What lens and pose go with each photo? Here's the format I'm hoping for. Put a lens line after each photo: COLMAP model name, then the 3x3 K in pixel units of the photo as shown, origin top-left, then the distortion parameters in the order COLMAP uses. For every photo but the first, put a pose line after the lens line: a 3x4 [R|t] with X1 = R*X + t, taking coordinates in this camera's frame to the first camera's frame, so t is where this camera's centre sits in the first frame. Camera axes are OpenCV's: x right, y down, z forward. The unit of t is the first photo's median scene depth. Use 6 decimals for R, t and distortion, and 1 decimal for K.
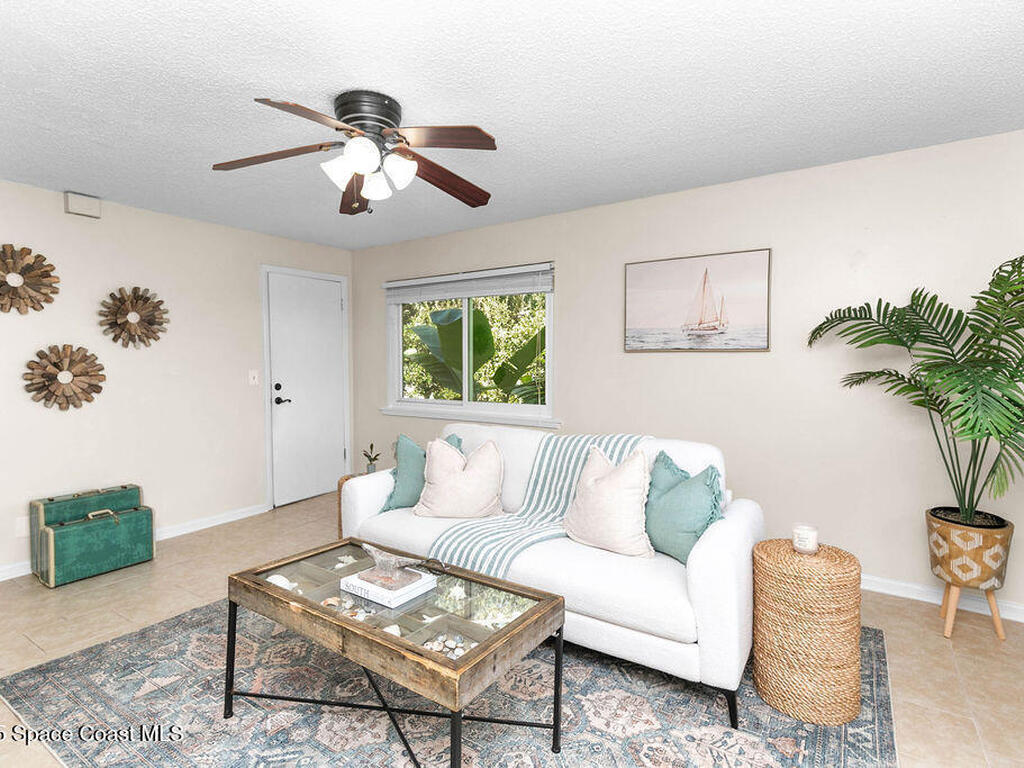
lens RADIAL K [[528.6, 0, 512.0], [0, 528.6, 384.0], [0, 0, 1]] dist [-0.001596, -0.000244]
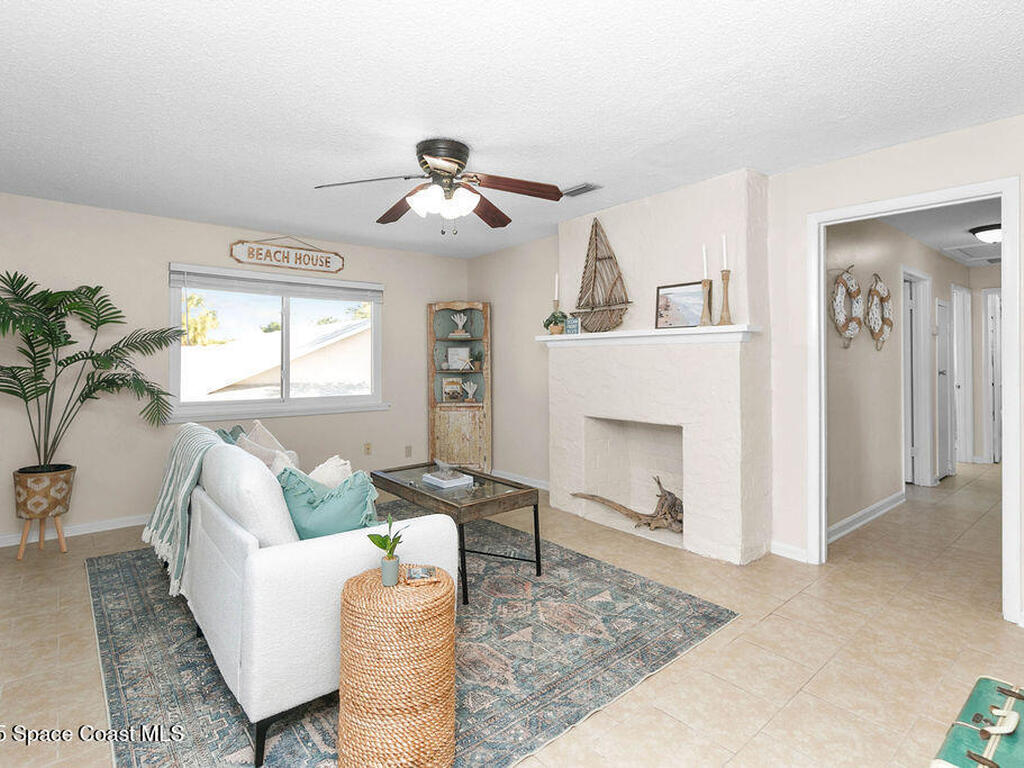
lens RADIAL K [[533.3, 0, 512.6], [0, 533.3, 362.2], [0, 0, 1]] dist [0.000660, 0.000279]
pose [[-0.964810, 0.002190, 0.262940, -0.667585], [0.015973, 0.998607, 0.050293, -0.076275], [-0.262463, 0.052723, -0.963501, 1.907277]]
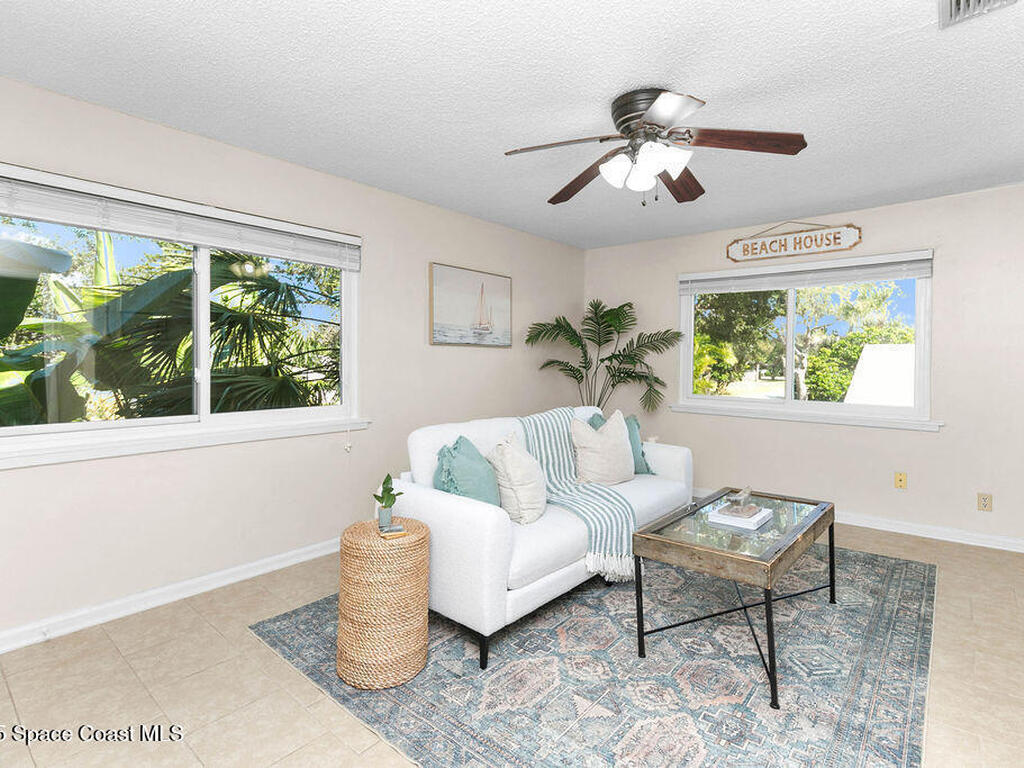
lens RADIAL K [[533.3, 0, 512.6], [0, 533.3, 362.2], [0, 0, 1]] dist [0.000660, 0.000279]
pose [[0.107473, 0.001509, 0.994207, -1.176949], [0.039397, 0.999207, -0.005775, -0.016261], [-0.993427, 0.039789, 0.107329, 1.012205]]
